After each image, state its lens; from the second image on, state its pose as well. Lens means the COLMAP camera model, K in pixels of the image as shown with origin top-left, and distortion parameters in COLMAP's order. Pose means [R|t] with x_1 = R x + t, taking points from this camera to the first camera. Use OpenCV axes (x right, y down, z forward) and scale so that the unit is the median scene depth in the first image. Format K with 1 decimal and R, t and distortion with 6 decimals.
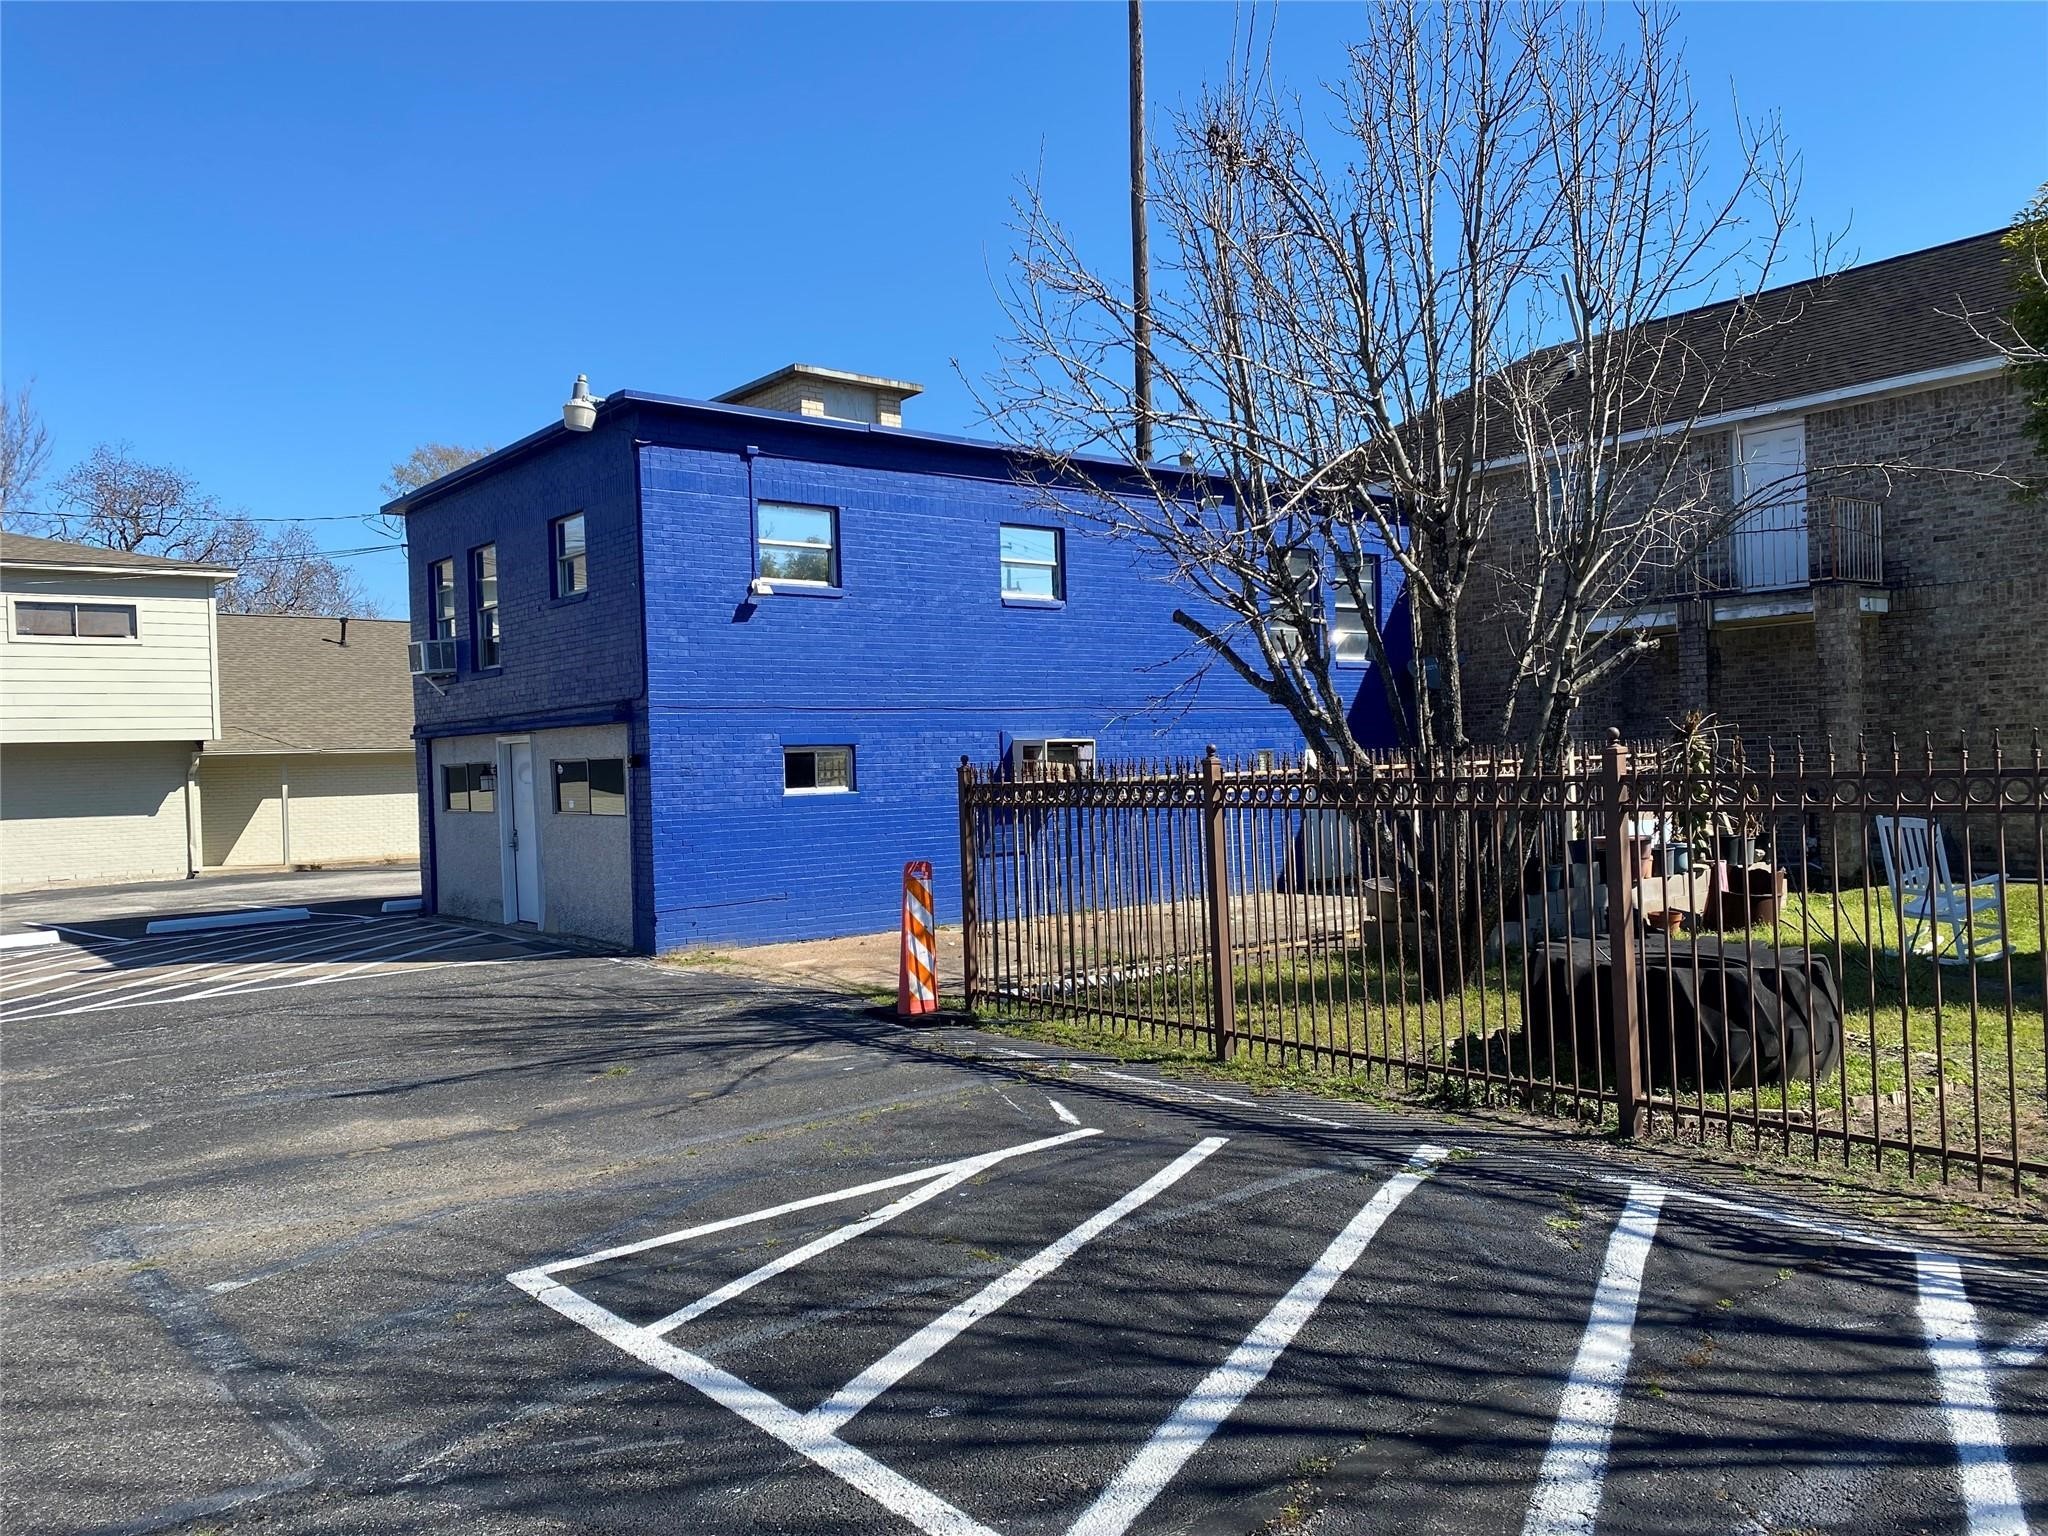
lens RADIAL K [[1562.4, 0, 994.1], [0, 1562.4, 747.1], [0, 0, 1]] dist [0.043658, -0.037718]
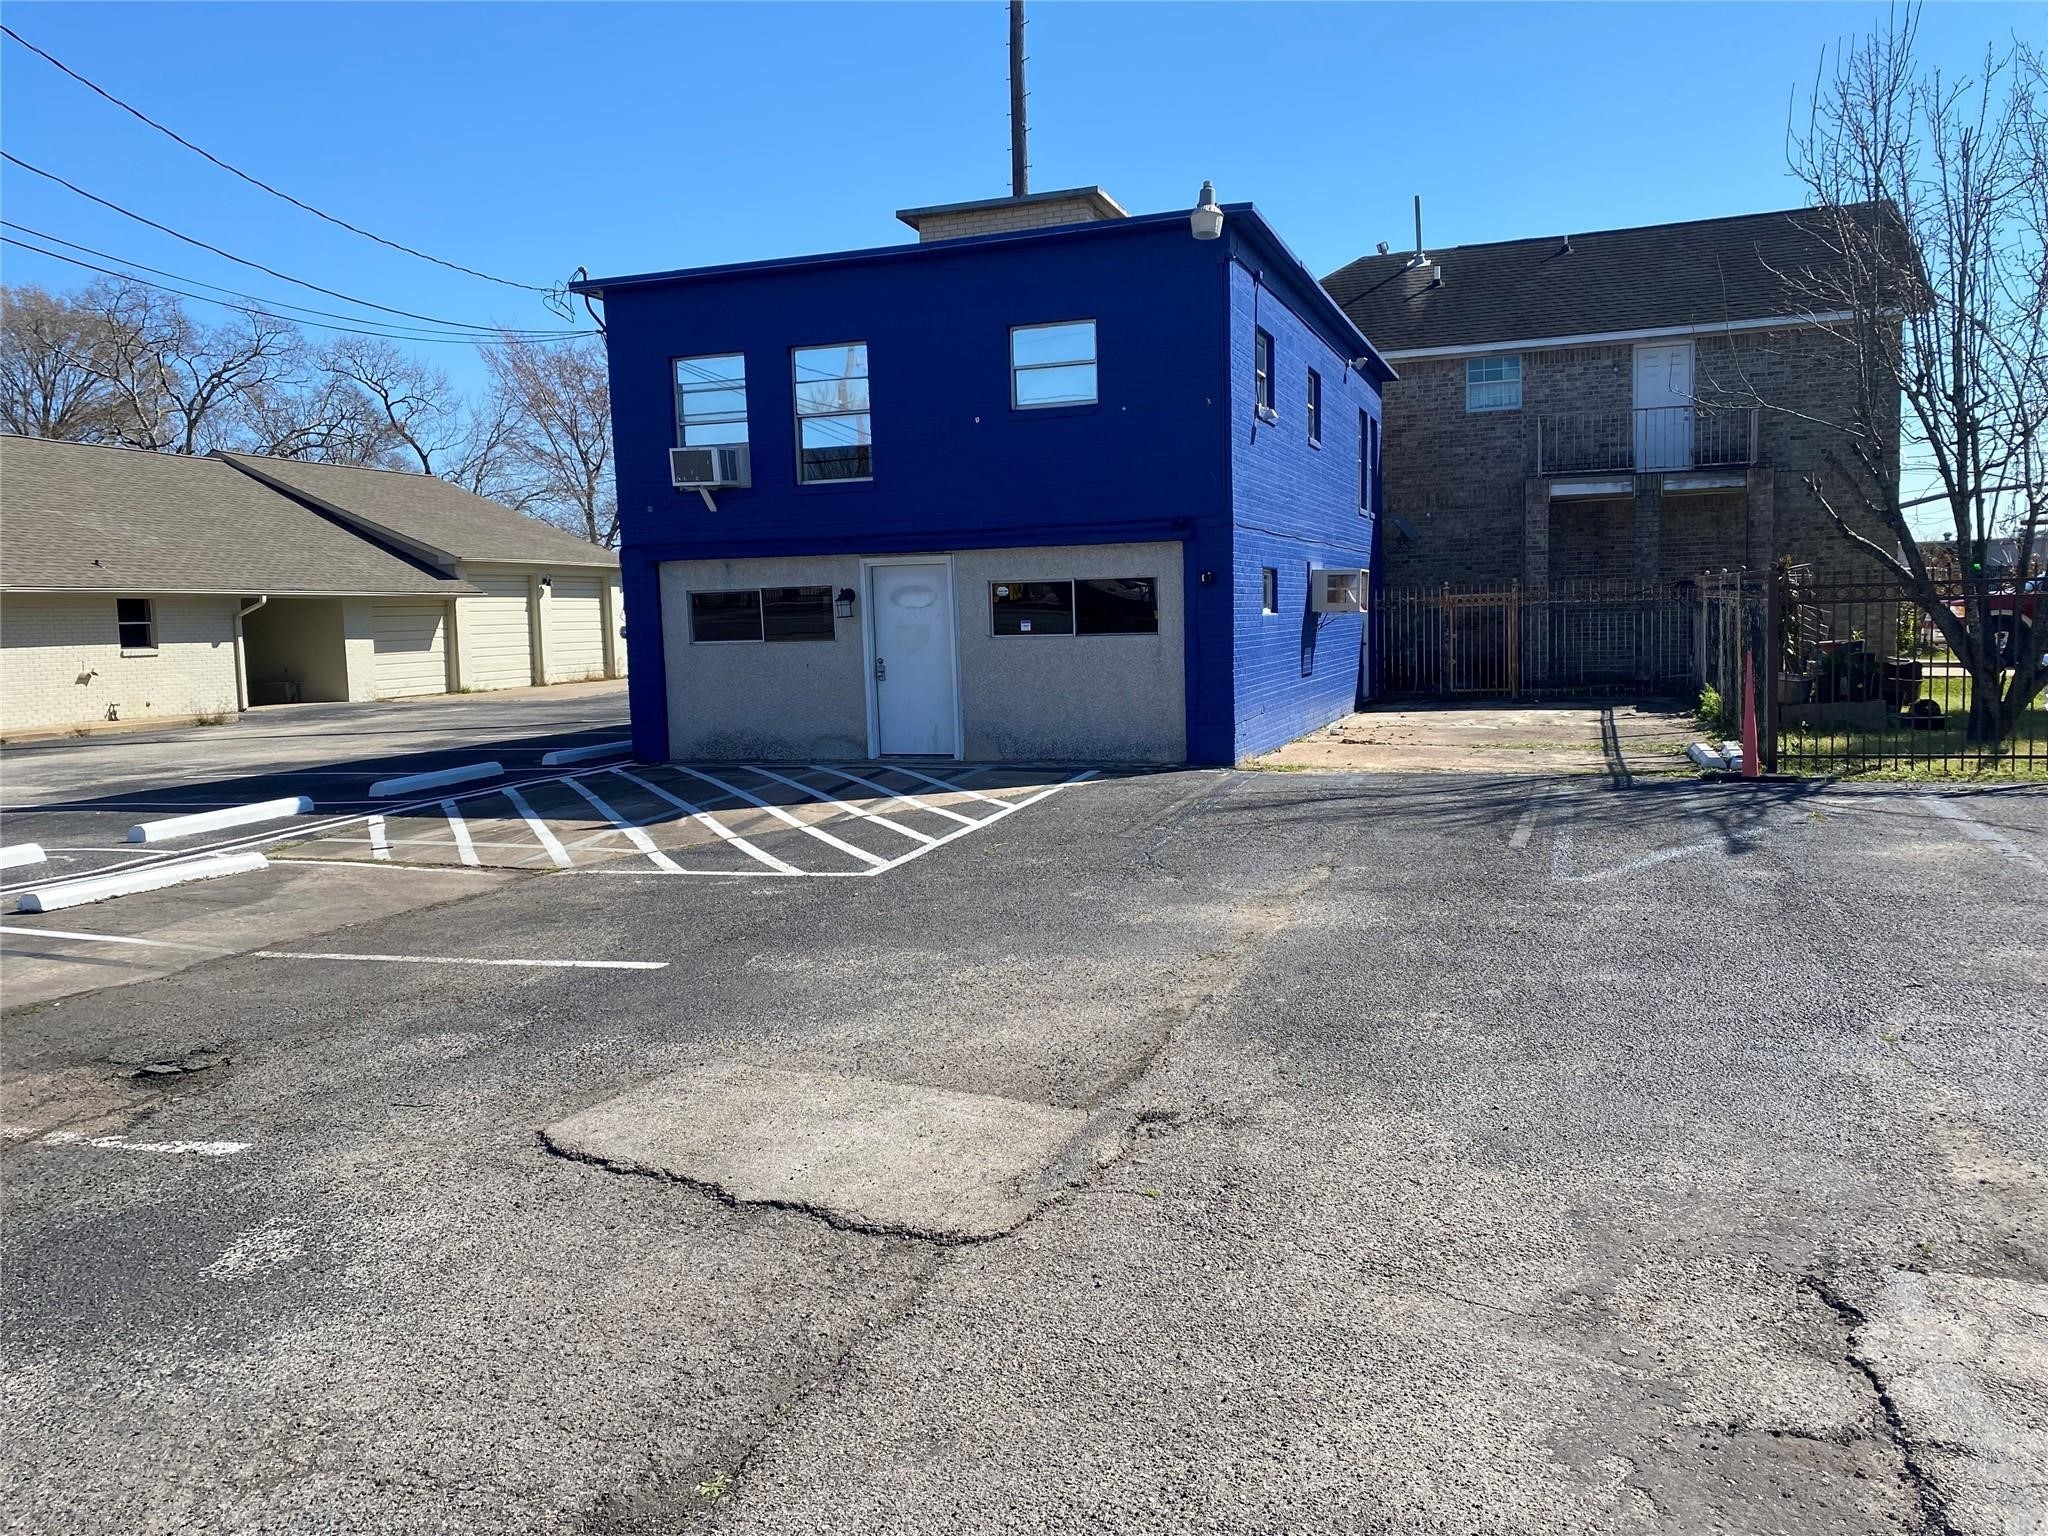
lens RADIAL K [[1562.4, 0, 1003.2], [0, 1562.4, 749.0], [0, 0, 1]] dist [0.043658, -0.037718]
pose [[0.845100, -0.041174, 0.533021, -0.740991], [-0.001244, 0.996876, 0.078978, 0.033135], [-0.534608, -0.067407, 0.842408, 0.174040]]
